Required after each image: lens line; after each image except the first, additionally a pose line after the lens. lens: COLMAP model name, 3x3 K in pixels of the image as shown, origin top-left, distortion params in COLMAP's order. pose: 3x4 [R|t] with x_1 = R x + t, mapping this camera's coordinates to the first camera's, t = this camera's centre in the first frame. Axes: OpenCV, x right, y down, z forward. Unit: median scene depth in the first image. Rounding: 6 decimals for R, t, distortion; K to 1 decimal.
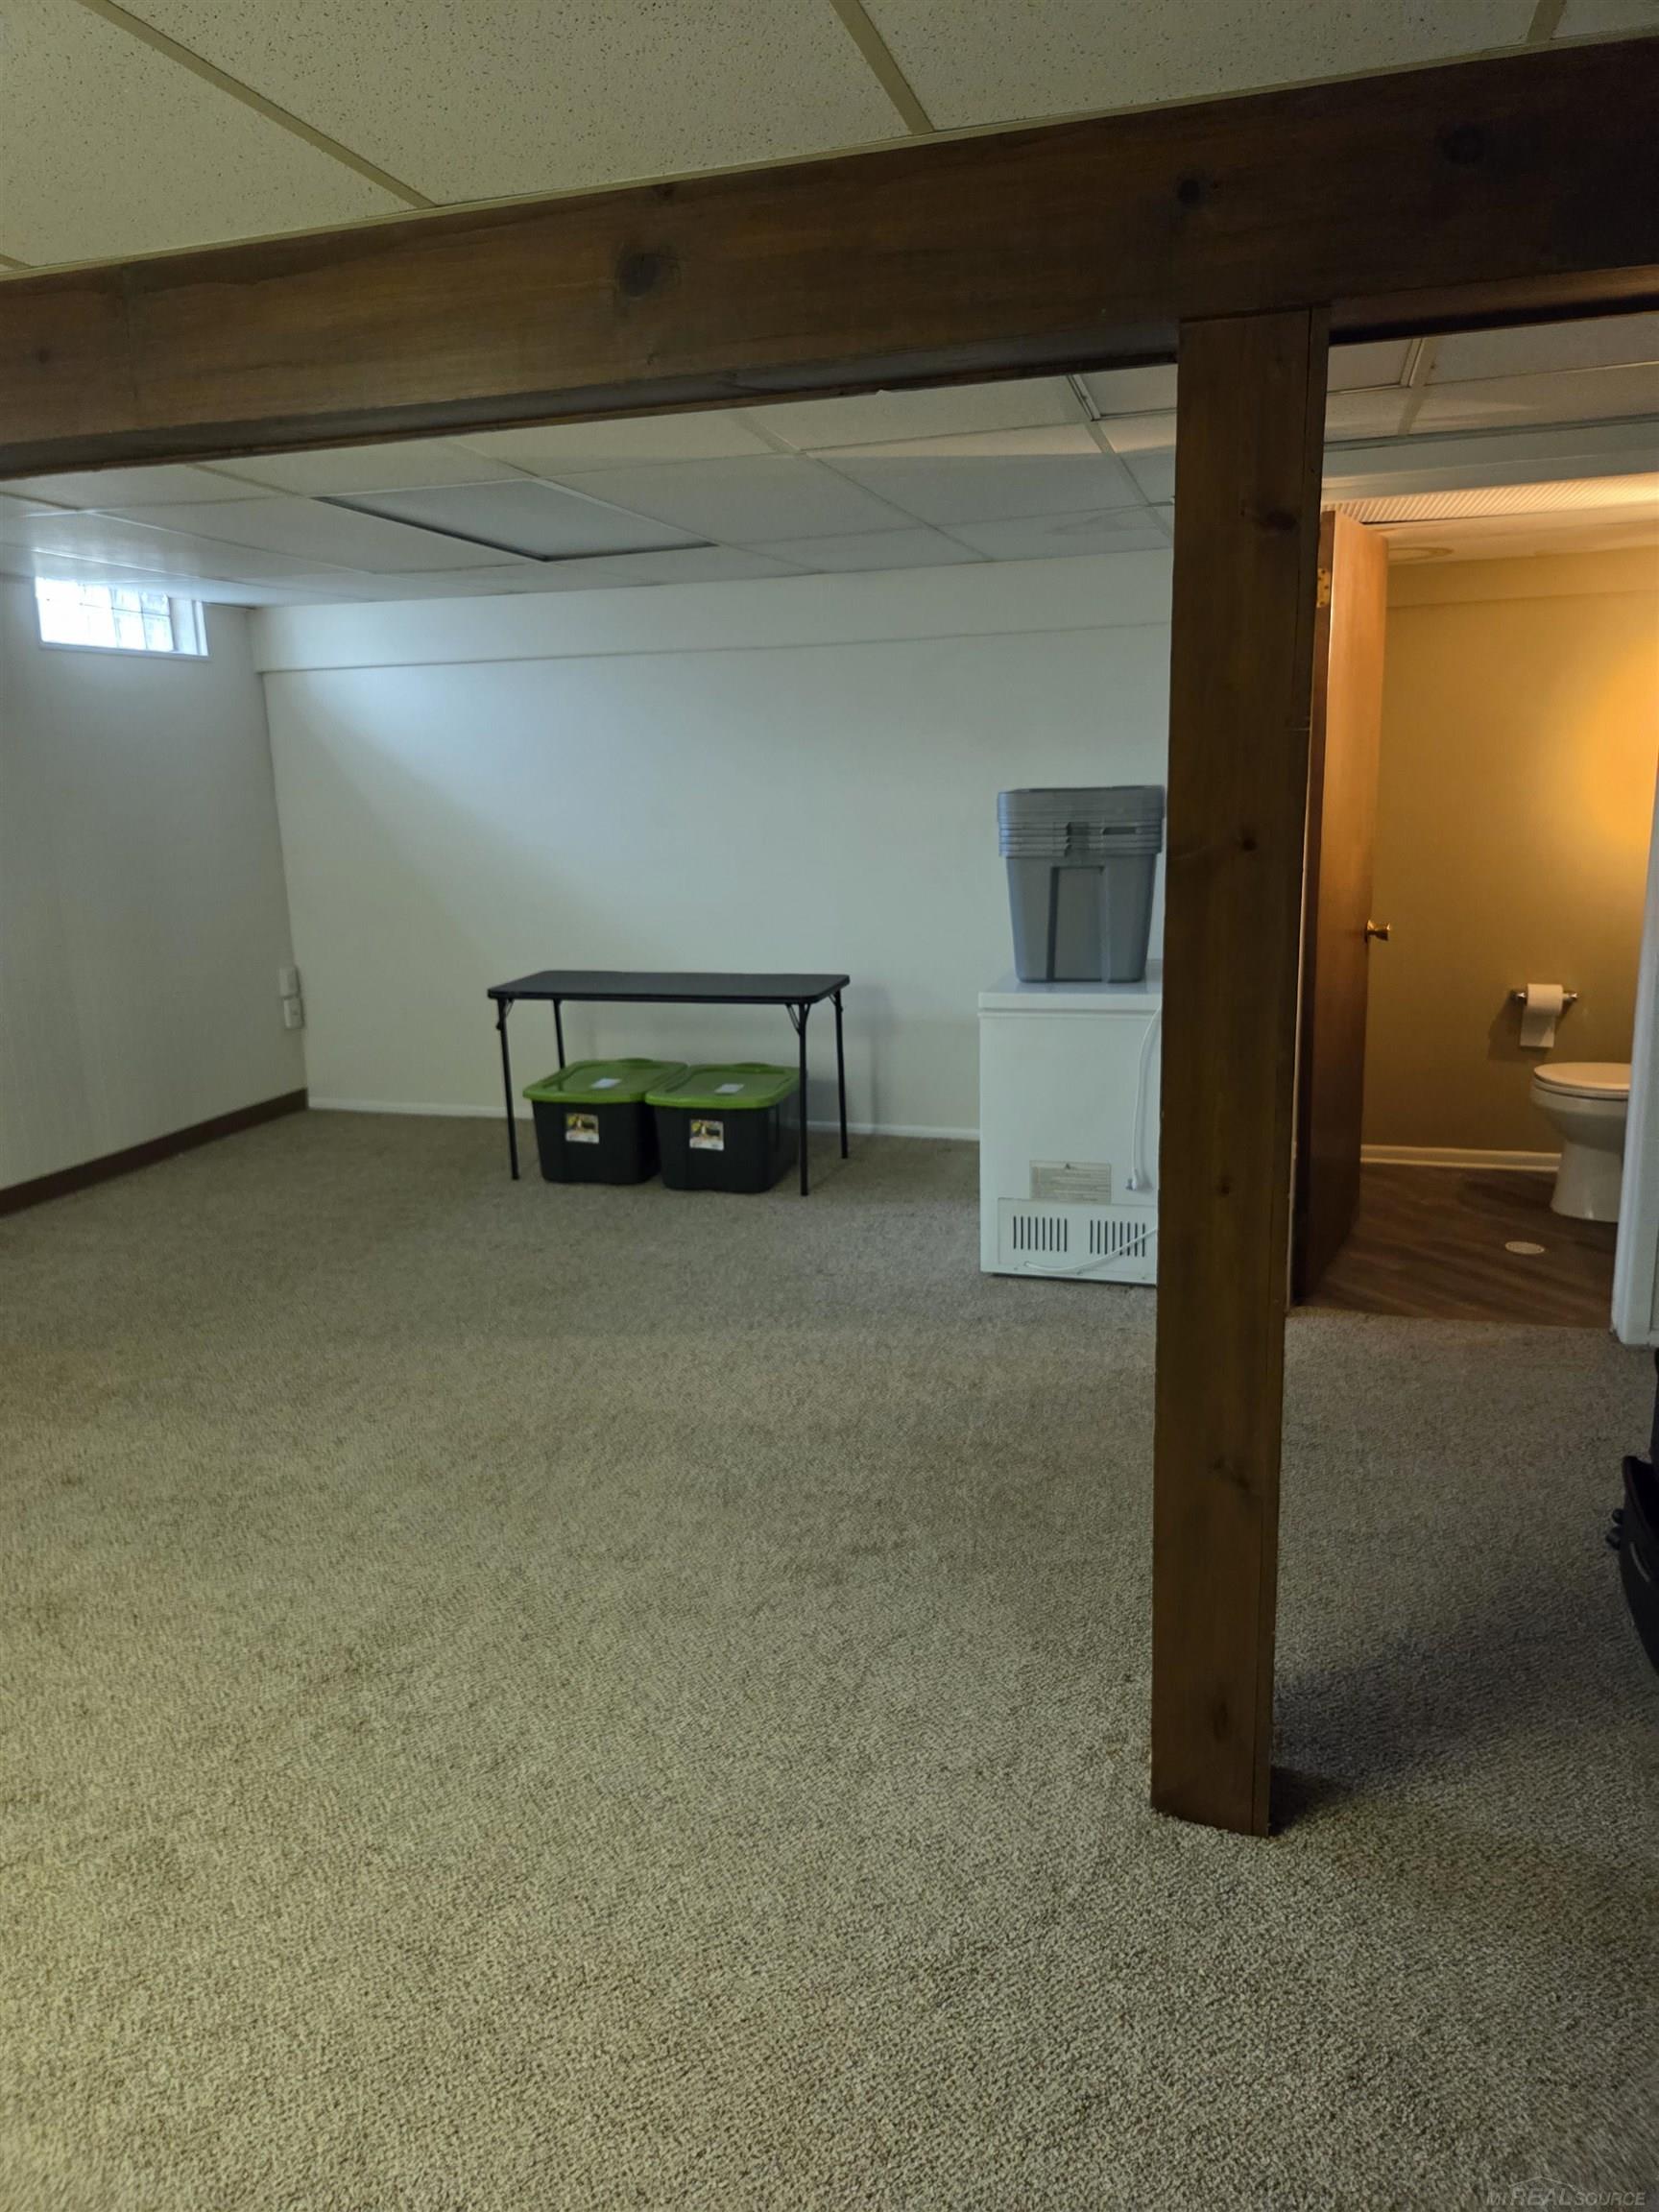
lens RADIAL K [[1487.1, 0, 828.6], [0, 1487.1, 1085.5], [0, 0, 1]] dist [0.055222, -0.044478]
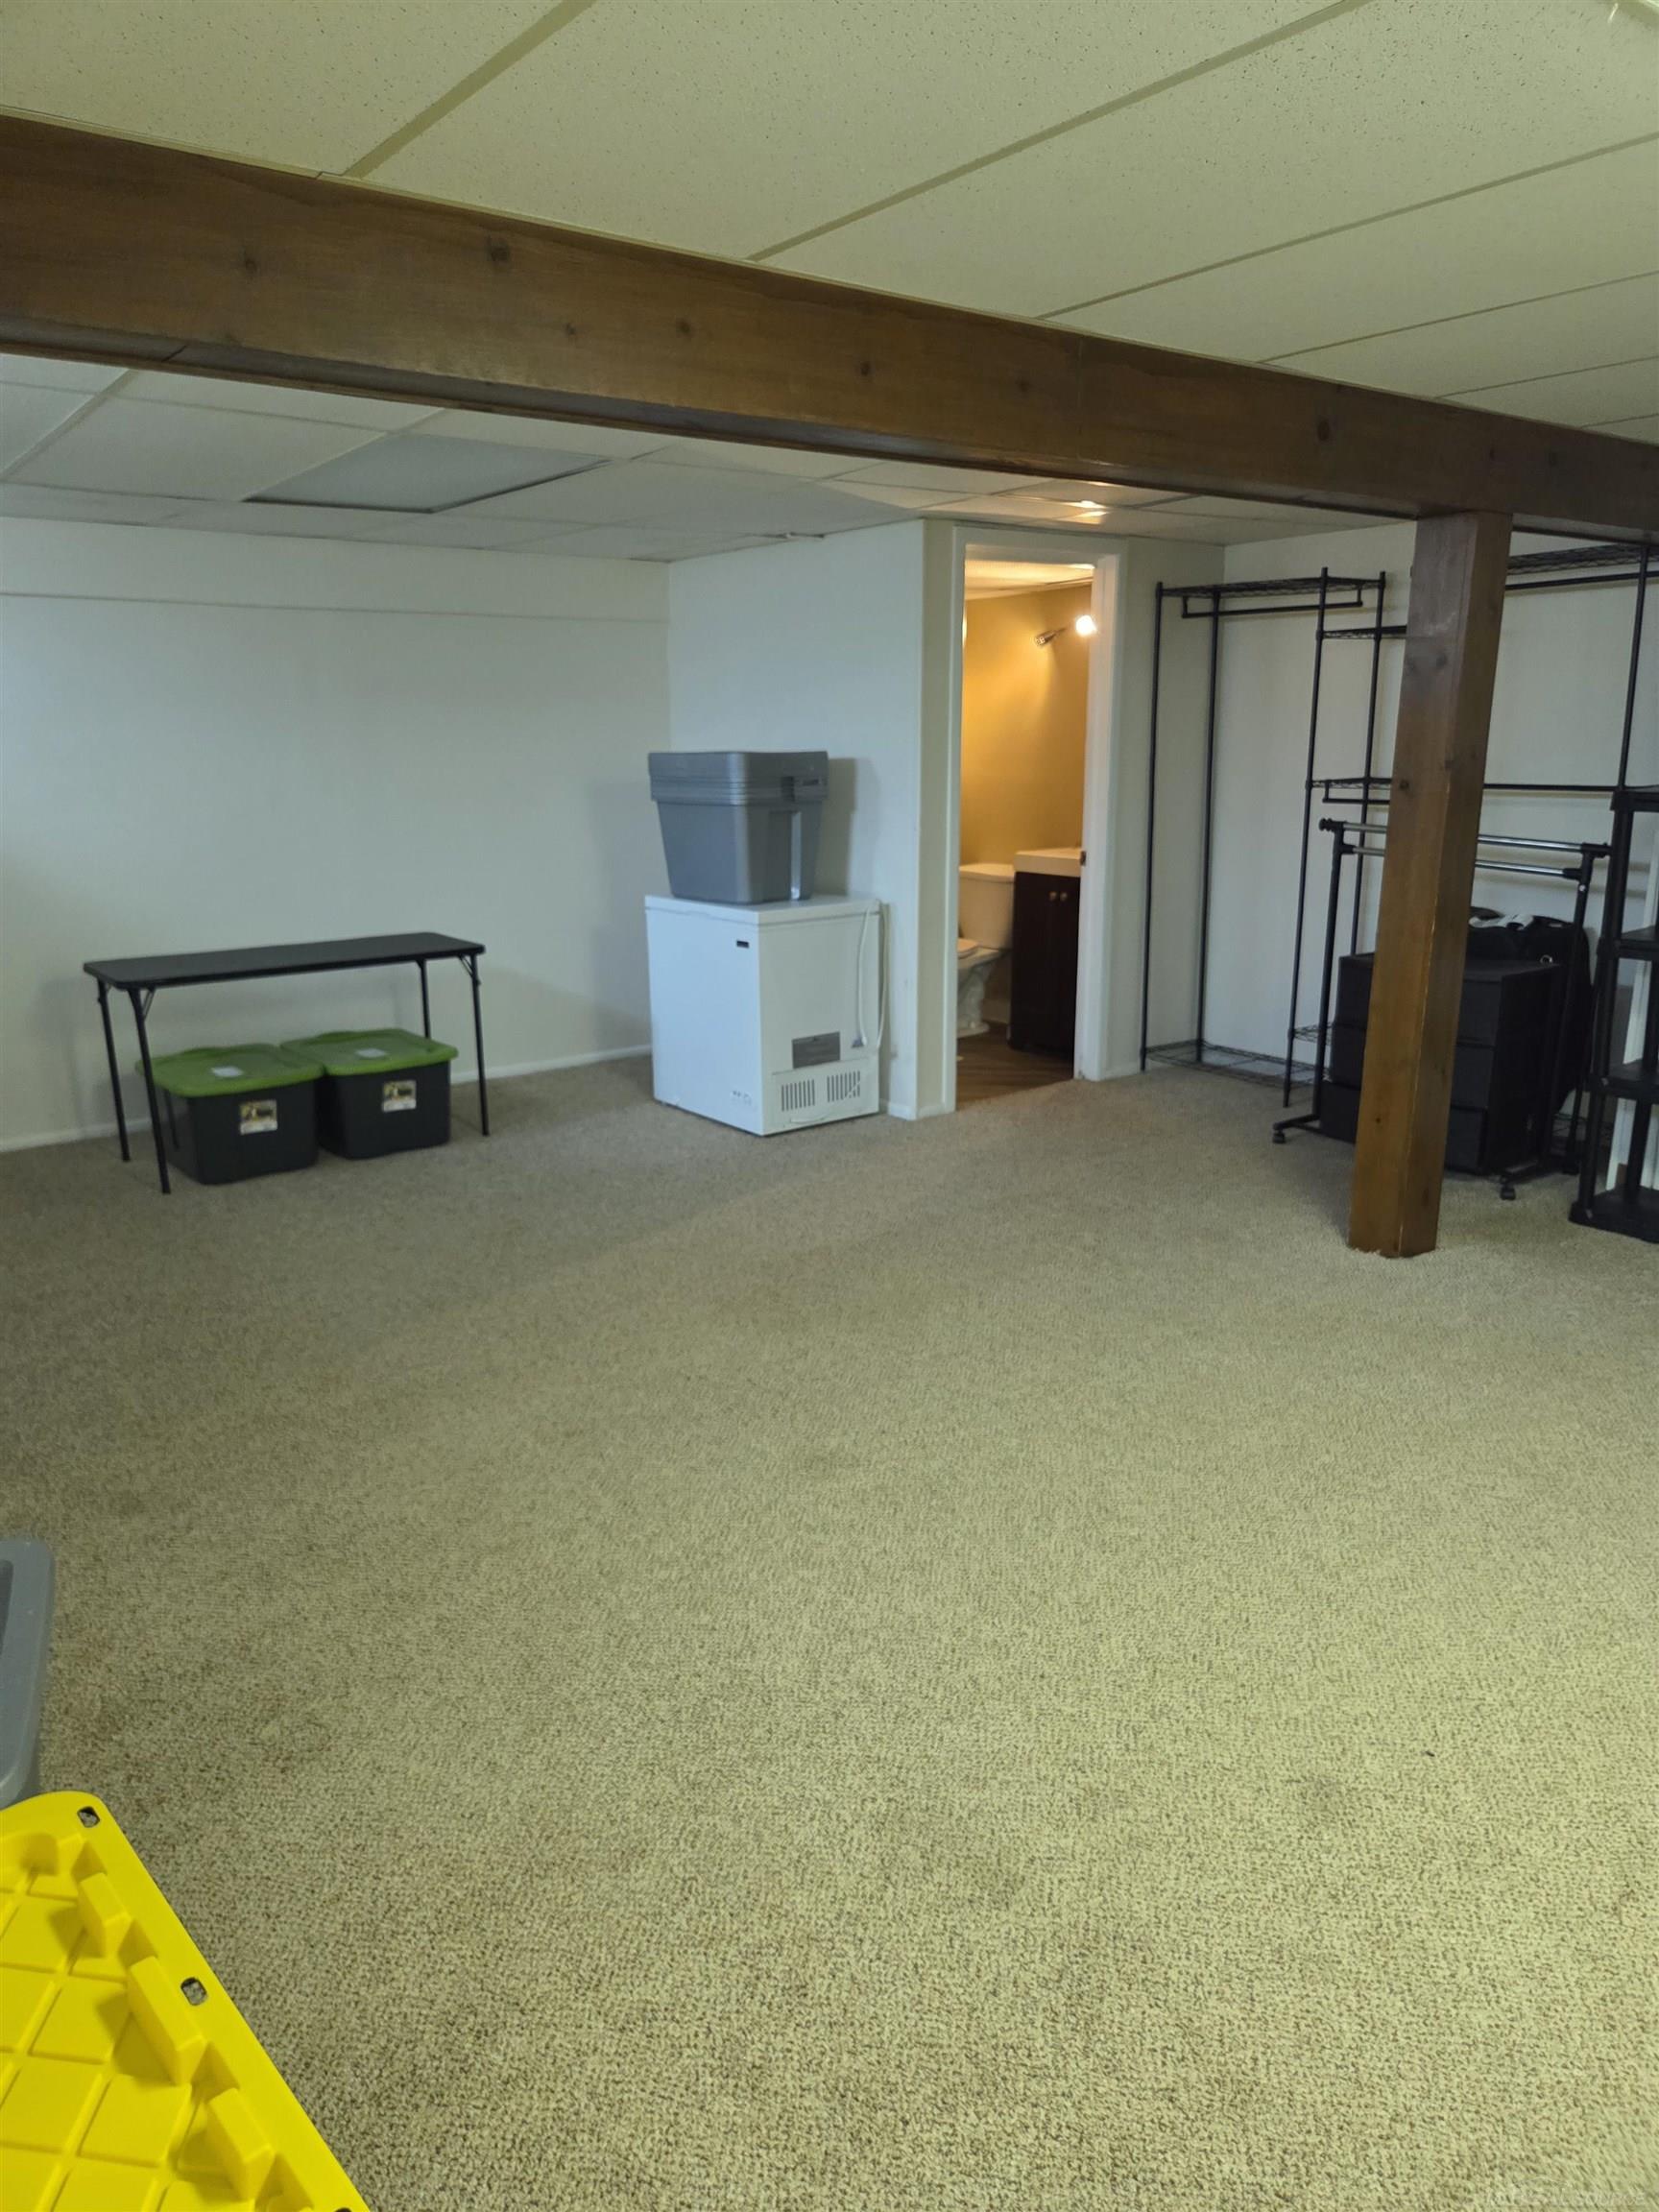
lens RADIAL K [[1487.1, 0, 815.1], [0, 1487.1, 1122.4], [0, 0, 1]] dist [0.055222, -0.044478]
pose [[0.595066, -0.190986, 0.780654, -0.752433], [0.165457, 0.979658, 0.113550, -0.019184], [-0.786461, 0.061595, 0.614561, 0.165978]]
